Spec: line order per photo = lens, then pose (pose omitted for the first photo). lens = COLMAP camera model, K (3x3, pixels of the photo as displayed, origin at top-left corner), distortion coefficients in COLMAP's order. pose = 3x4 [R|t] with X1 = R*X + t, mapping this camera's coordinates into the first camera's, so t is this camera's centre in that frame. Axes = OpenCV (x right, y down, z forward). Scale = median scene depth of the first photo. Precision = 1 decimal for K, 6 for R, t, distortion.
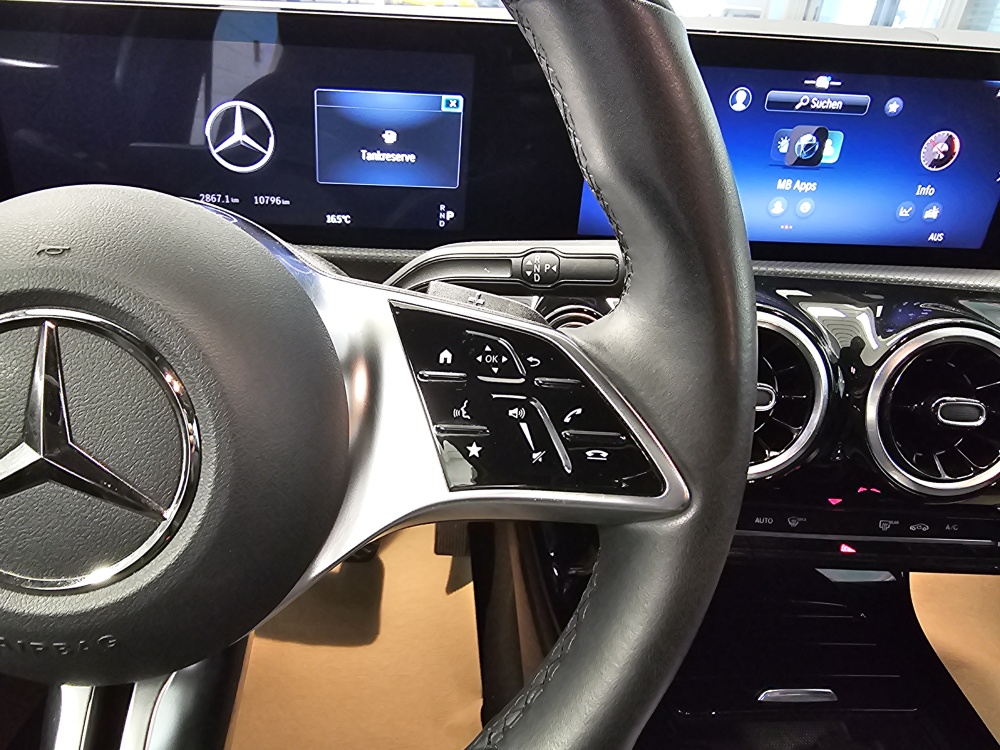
lens RADIAL K [[699.5, 0, 432.0], [0, 699.5, 371.2], [0, 0, 1]] dist [-0.005812, -0.011602]
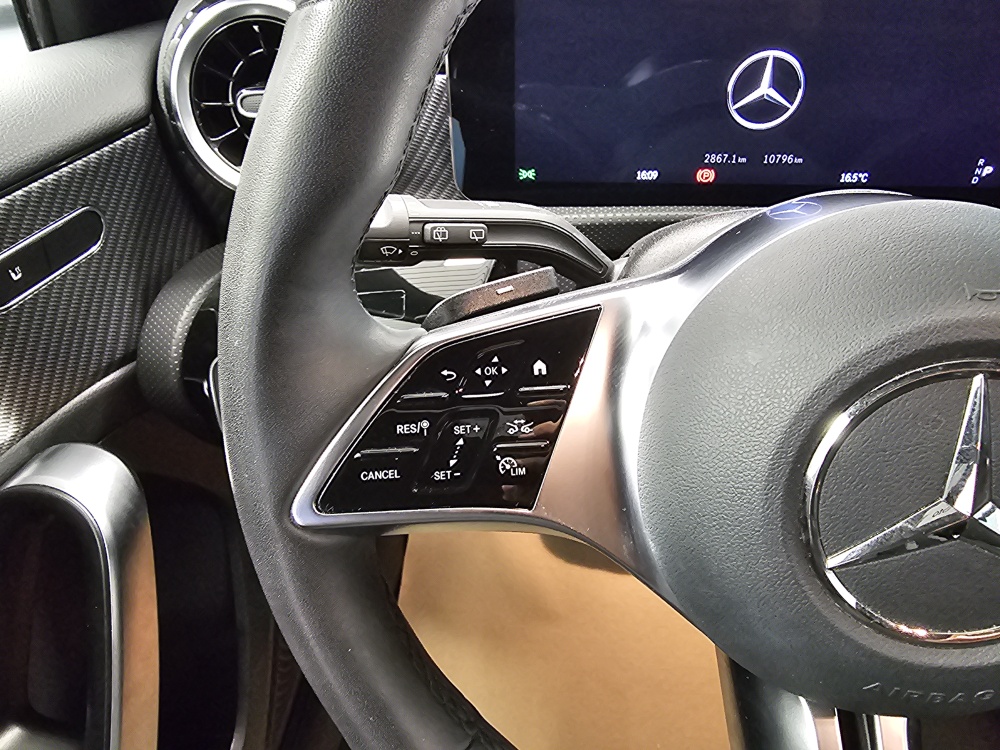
lens RADIAL K [[688.9, 0, 495.5], [0, 688.9, 361.4], [0, 0, 1]] dist [0.013469, 0.001533]
pose [[0.989392, 0.023273, -0.143391, -0.480697], [-0.005710, 0.992550, 0.121700, -0.090592], [0.145155, -0.119591, 0.982155, 0.016747]]
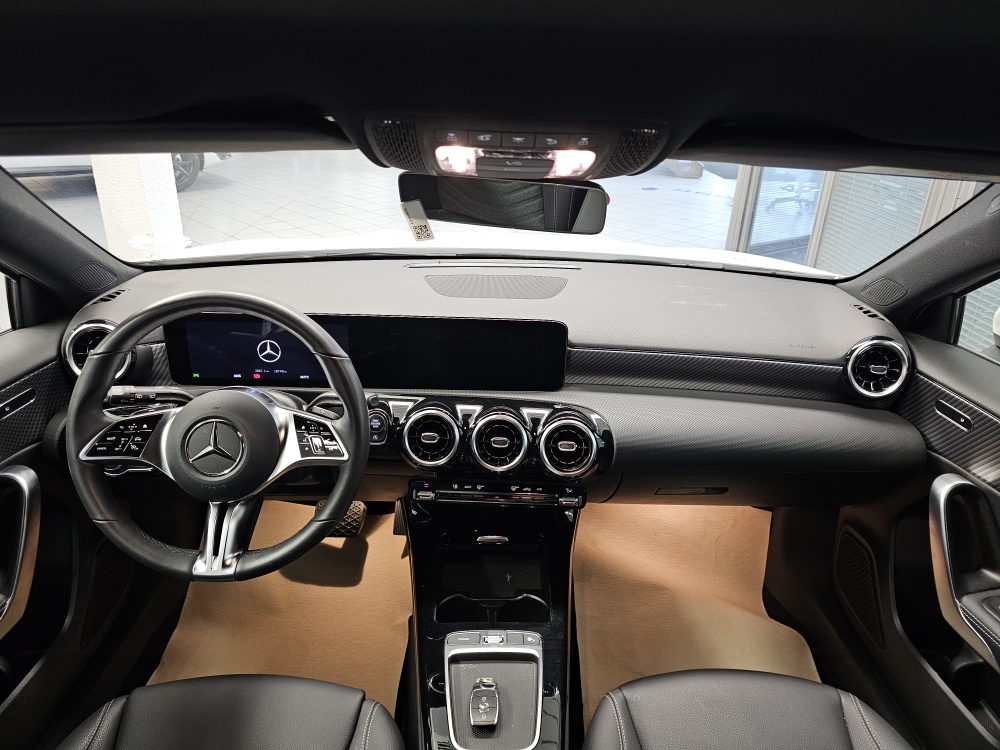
lens RADIAL K [[667.2, 0, 504.2], [0, 667.2, 360.4], [0, 0, 1]] dist [0.040884, -0.023562]
pose [[0.999946, -0.007262, -0.007454, 0.728778], [0.006464, 0.994770, -0.101935, -0.002598], [0.008155, 0.101881, 0.994763, -1.776048]]
